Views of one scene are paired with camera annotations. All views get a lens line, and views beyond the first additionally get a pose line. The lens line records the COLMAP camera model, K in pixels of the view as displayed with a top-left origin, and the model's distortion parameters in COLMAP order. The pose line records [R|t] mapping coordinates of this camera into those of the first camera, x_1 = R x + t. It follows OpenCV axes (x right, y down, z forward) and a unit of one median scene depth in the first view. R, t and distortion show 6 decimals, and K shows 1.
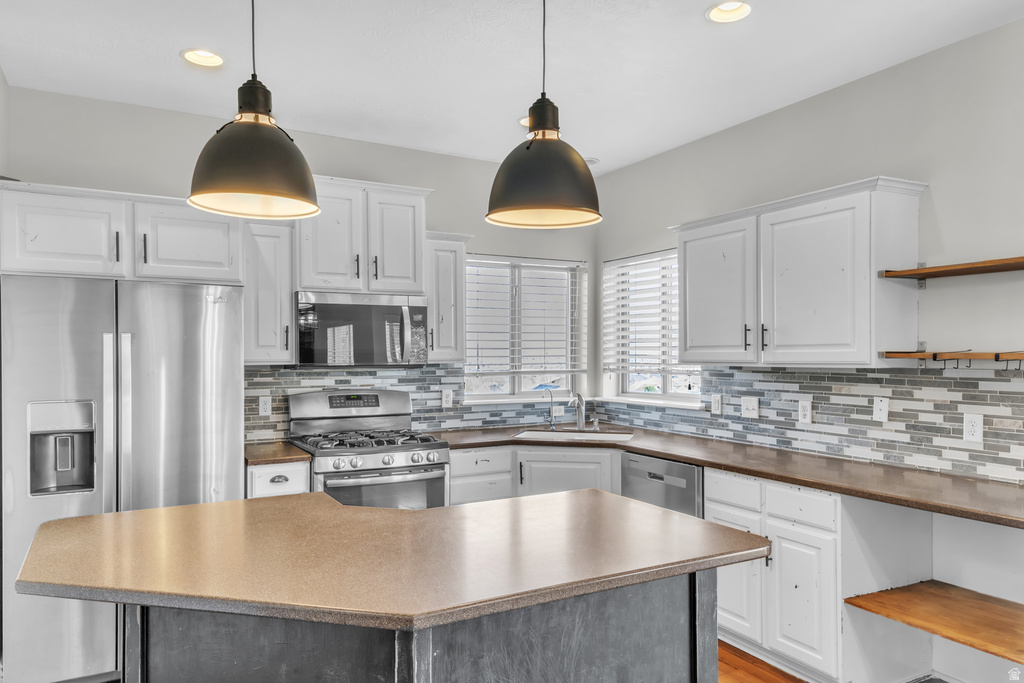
lens RADIAL K [[697.3, 0, 512.9], [0, 697.3, 364.7], [0, 0, 1]] dist [0.048252, -0.008279]
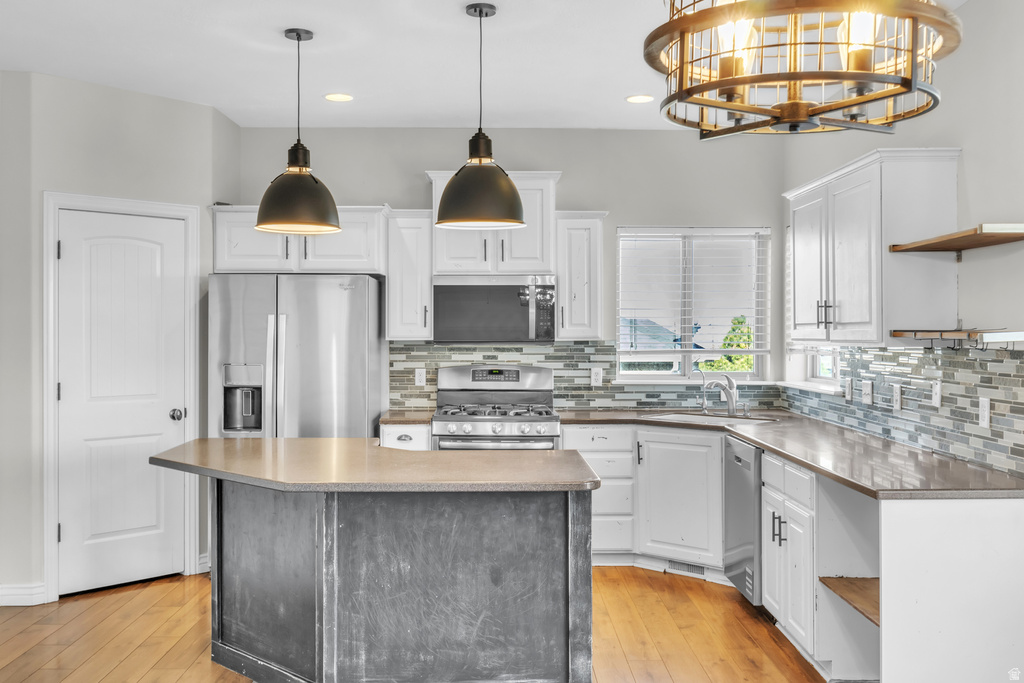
lens RADIAL K [[956.6, 0, 511.5], [0, 956.6, 333.9], [0, 0, 1]] dist [0.006336, 0.000000]
pose [[0.880978, 0.004479, -0.473136, 0.505632], [-0.010948, 0.999880, -0.010920, 0.004887], [0.473031, 0.014801, 0.880922, -0.280643]]
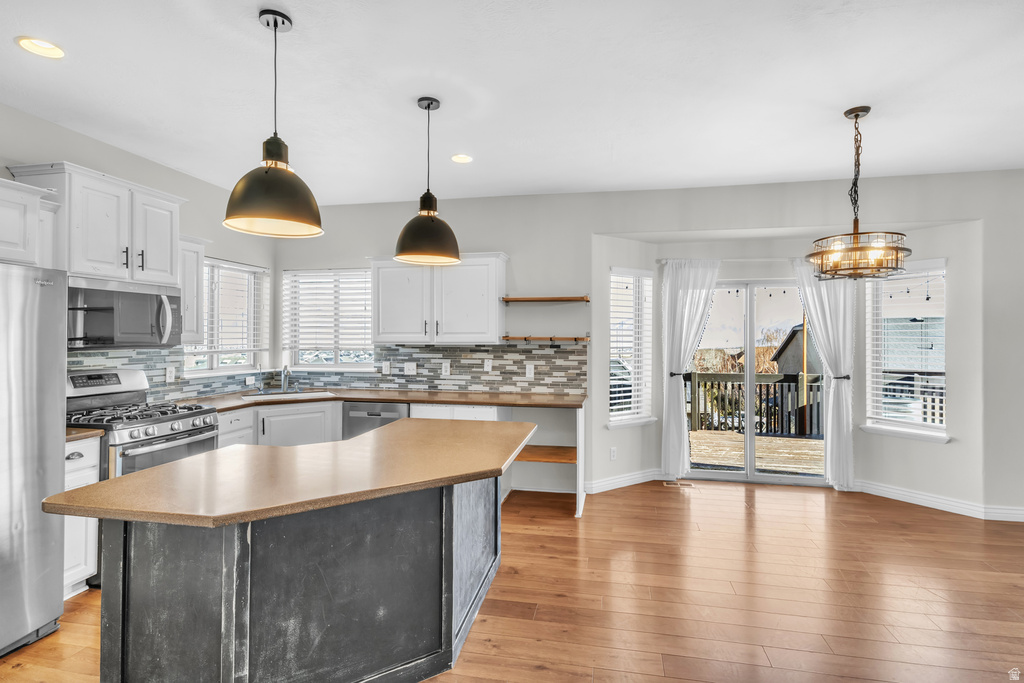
lens RADIAL K [[504.5, 0, 513.4], [0, 504.5, 335.2], [0, 0, 1]] dist [0.013480, -0.001125]
pose [[0.651671, 0.006081, 0.758477, -0.423652], [0.008263, 0.999852, -0.015117, 0.000197], [-0.758456, 0.016119, 0.651524, 0.007926]]
